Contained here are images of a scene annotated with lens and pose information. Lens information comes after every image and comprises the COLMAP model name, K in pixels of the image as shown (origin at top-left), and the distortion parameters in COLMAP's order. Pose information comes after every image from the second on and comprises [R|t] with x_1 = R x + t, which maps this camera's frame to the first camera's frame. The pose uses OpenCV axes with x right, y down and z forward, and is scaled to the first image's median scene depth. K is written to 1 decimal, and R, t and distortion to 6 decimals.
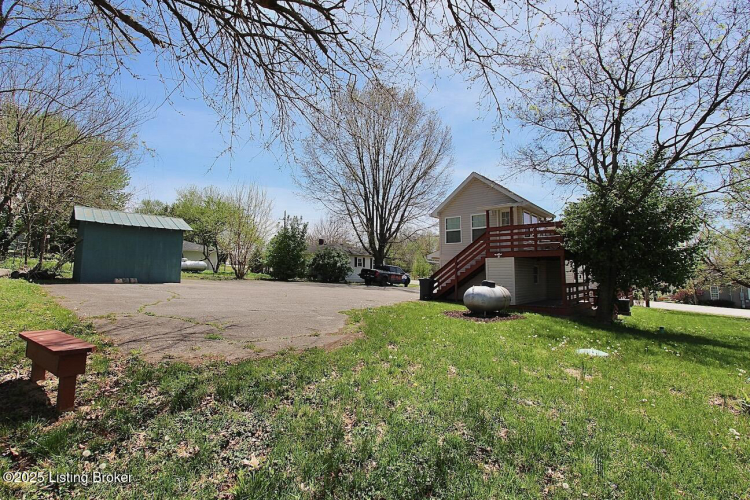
lens RADIAL K [[344.5, 0, 373.4], [0, 344.5, 240.4], [0, 0, 1]] dist [-0.013814, 0.000297]
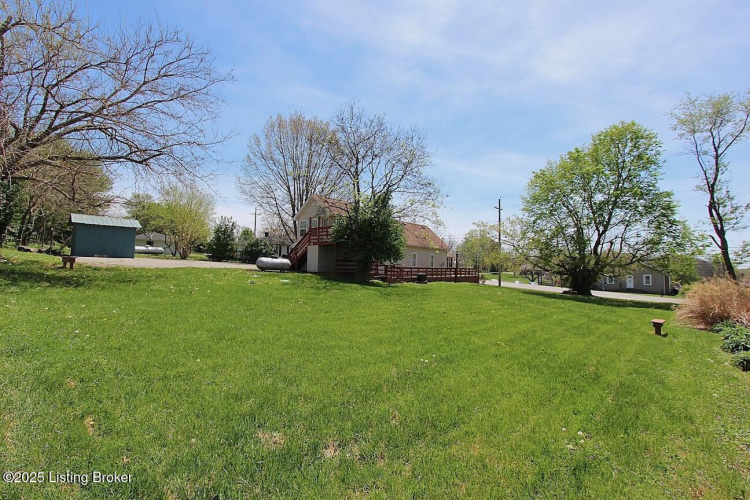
lens RADIAL K [[344.5, 0, 373.4], [0, 344.5, 240.4], [0, 0, 1]] dist [-0.013814, 0.000297]
pose [[0.999914, 0.009002, 0.009531, 0.602539], [-0.009206, 0.999725, 0.021591, -0.013972], [-0.009334, -0.021677, 0.999721, -0.700455]]
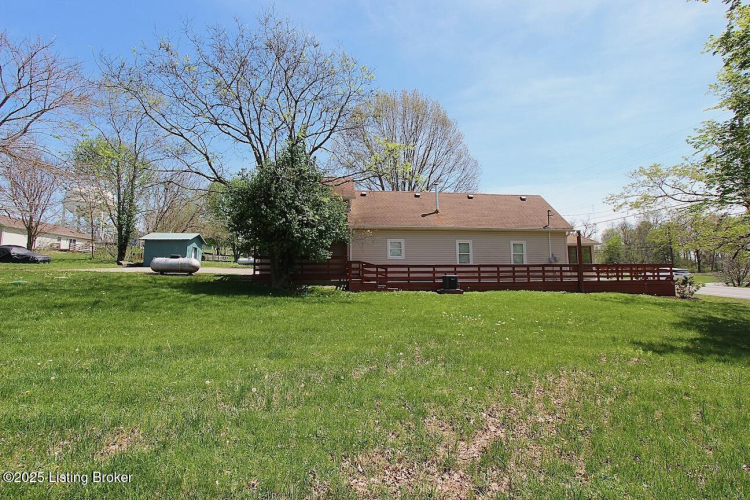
lens RADIAL K [[344.5, 0, 373.4], [0, 344.5, 240.4], [0, 0, 1]] dist [-0.013814, 0.000297]
pose [[0.809675, -0.061241, -0.583675, 1.308442], [0.072498, 0.997360, -0.004077, 0.085786], [0.582384, -0.039014, 0.811977, 0.188107]]
